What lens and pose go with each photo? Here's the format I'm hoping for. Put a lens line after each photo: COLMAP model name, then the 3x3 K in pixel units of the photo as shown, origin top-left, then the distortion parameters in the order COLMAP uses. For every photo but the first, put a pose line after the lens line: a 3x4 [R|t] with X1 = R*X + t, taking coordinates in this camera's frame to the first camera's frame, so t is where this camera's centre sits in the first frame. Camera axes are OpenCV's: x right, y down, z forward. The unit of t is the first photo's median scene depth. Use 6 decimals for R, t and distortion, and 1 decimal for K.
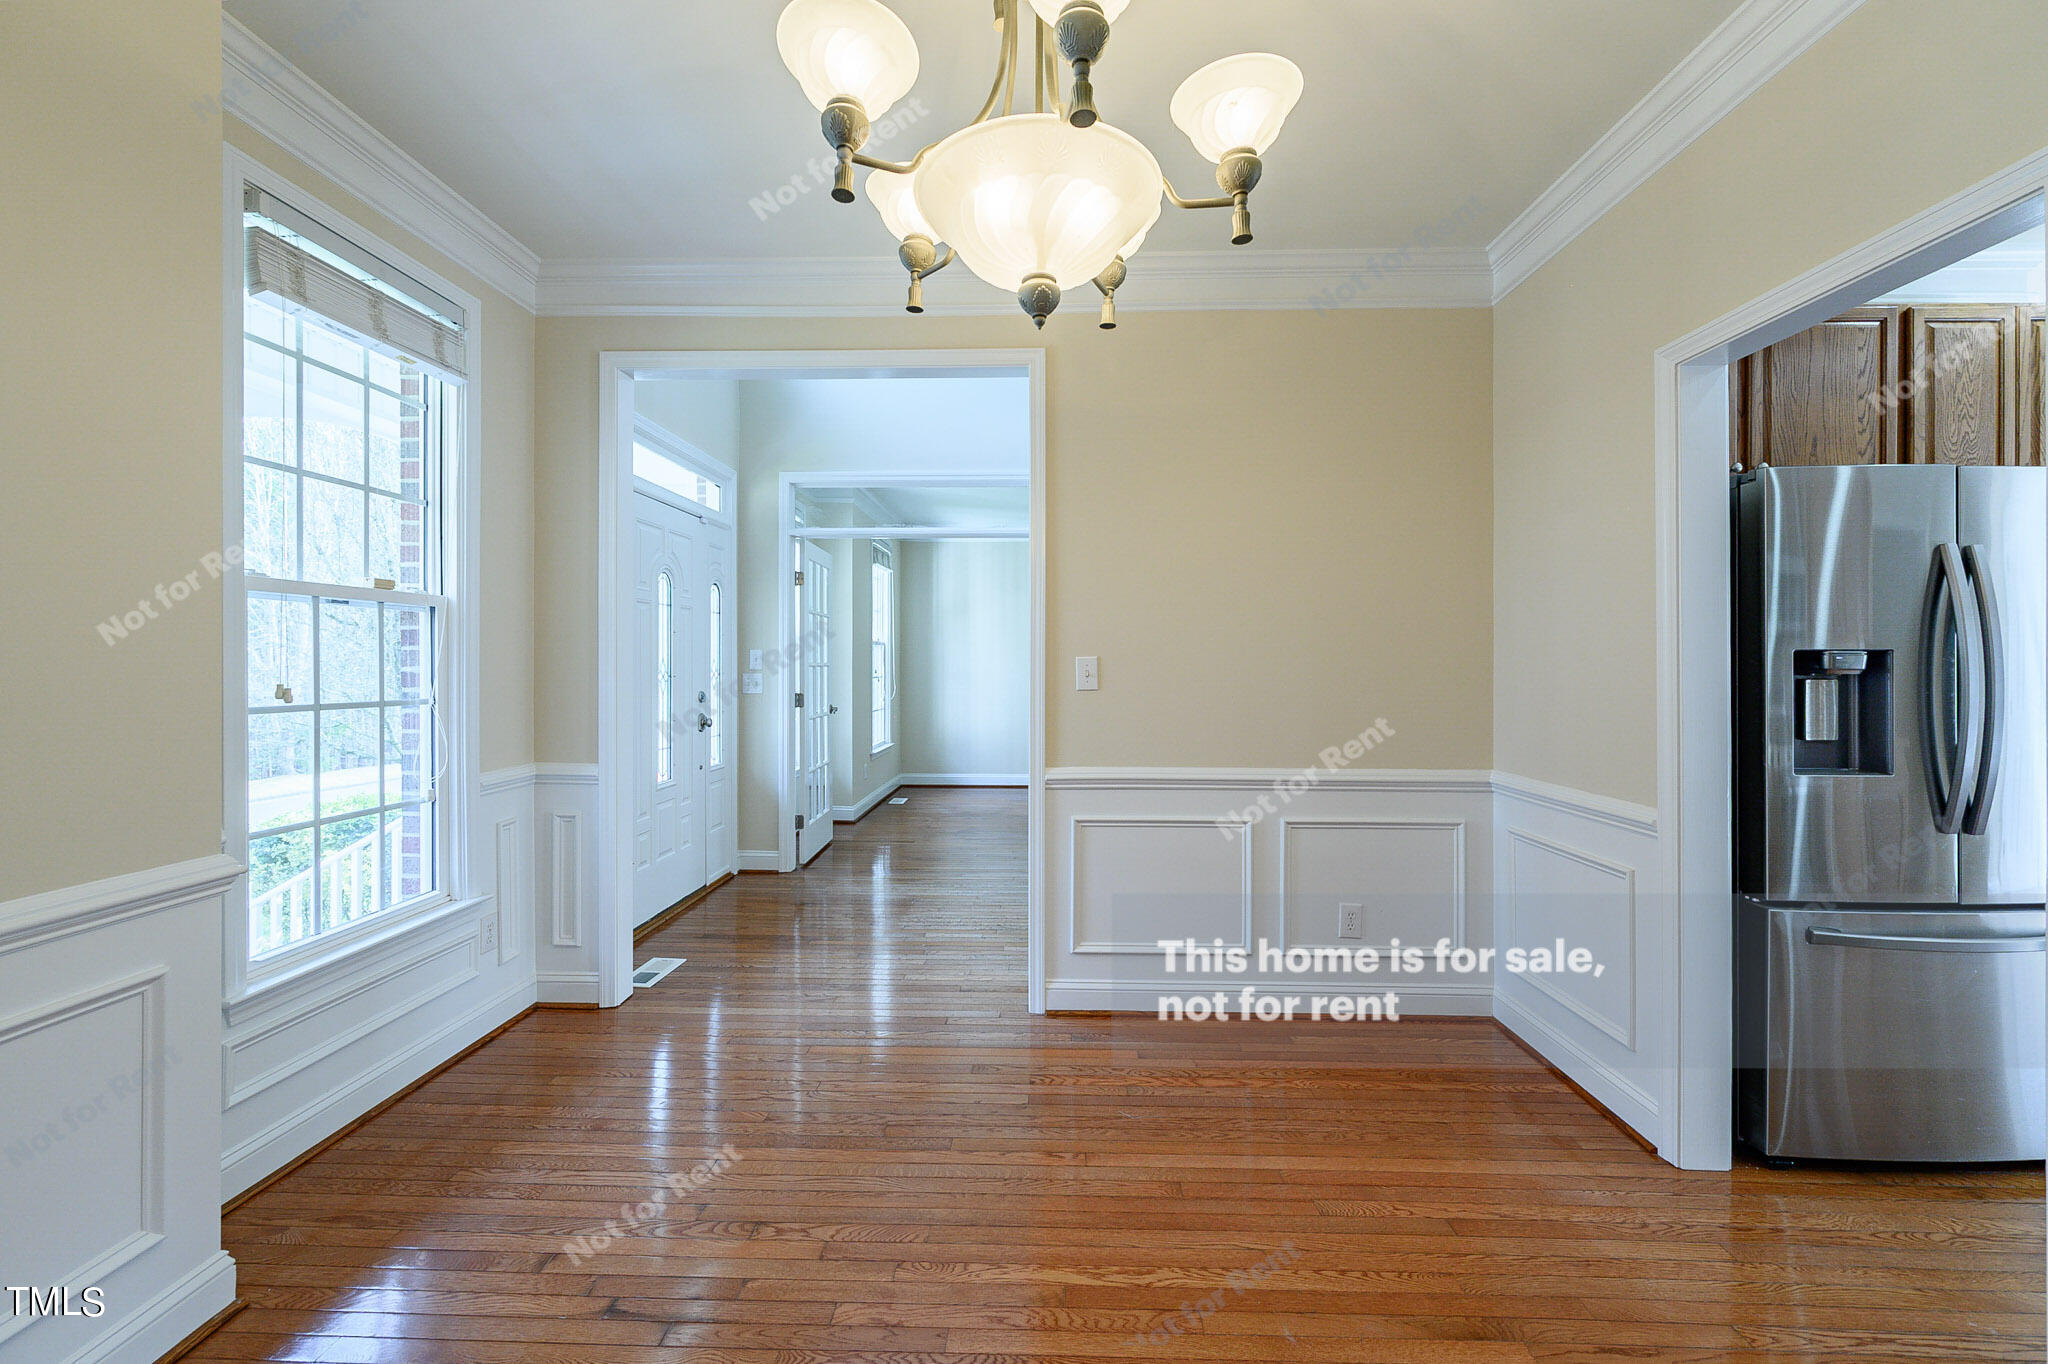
lens RADIAL K [[831.8, 0, 1025.0], [0, 831.8, 671.4], [0, 0, 1]] dist [0.000541, 0.000241]
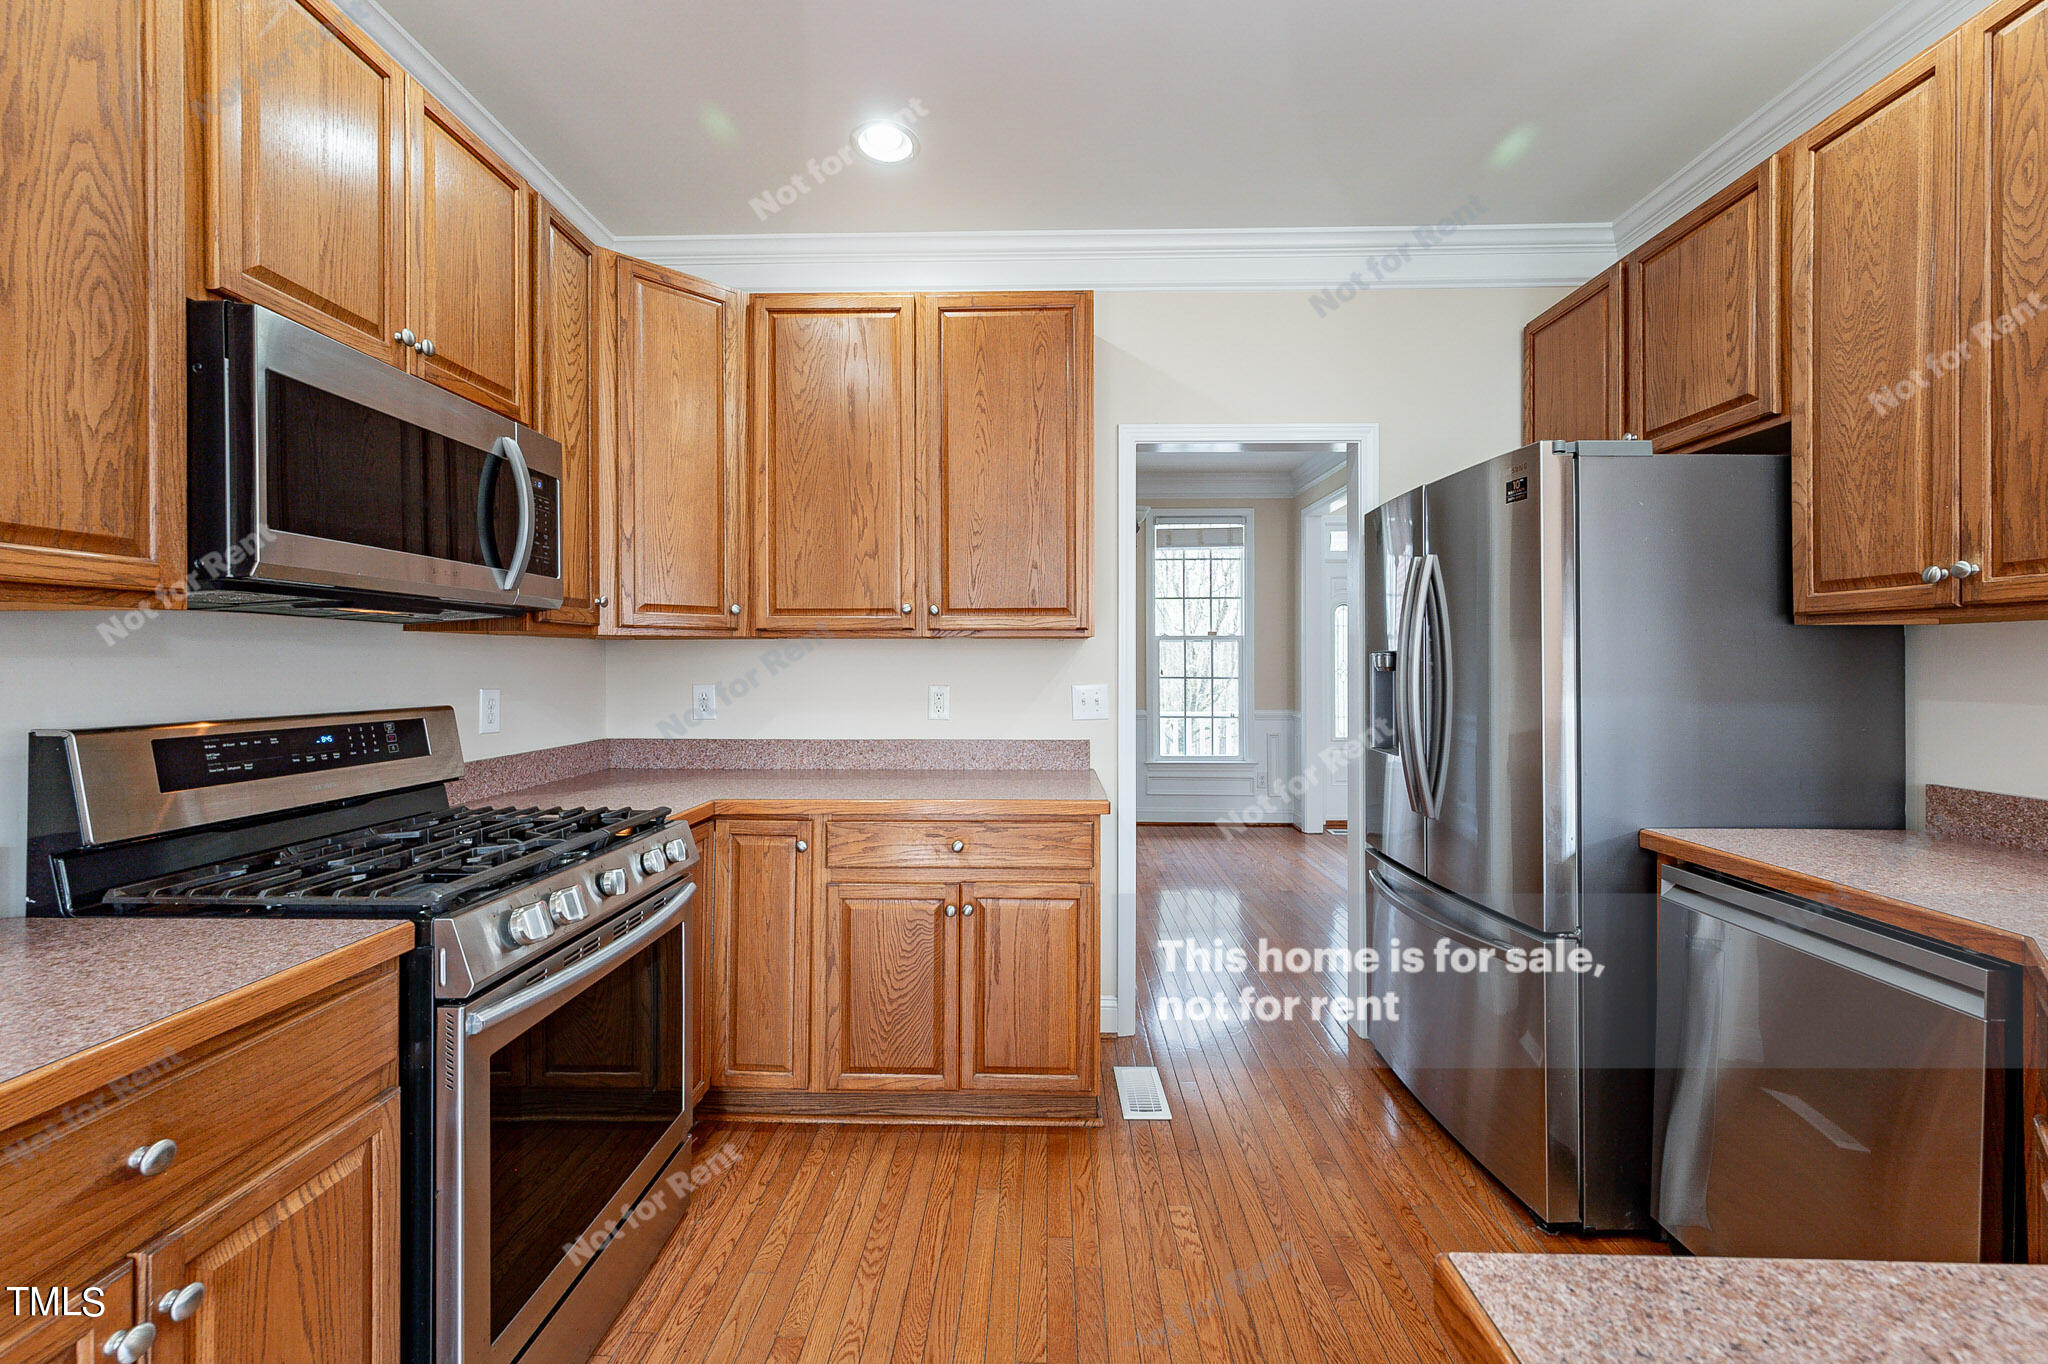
lens RADIAL K [[831.8, 0, 1025.0], [0, 831.8, 671.4], [0, 0, 1]] dist [0.000541, 0.000241]
pose [[0.006593, 0.005209, -0.999965, 0.213676], [-0.007019, 0.999962, 0.005163, 0.000940], [0.999954, 0.006985, 0.006629, 0.041896]]
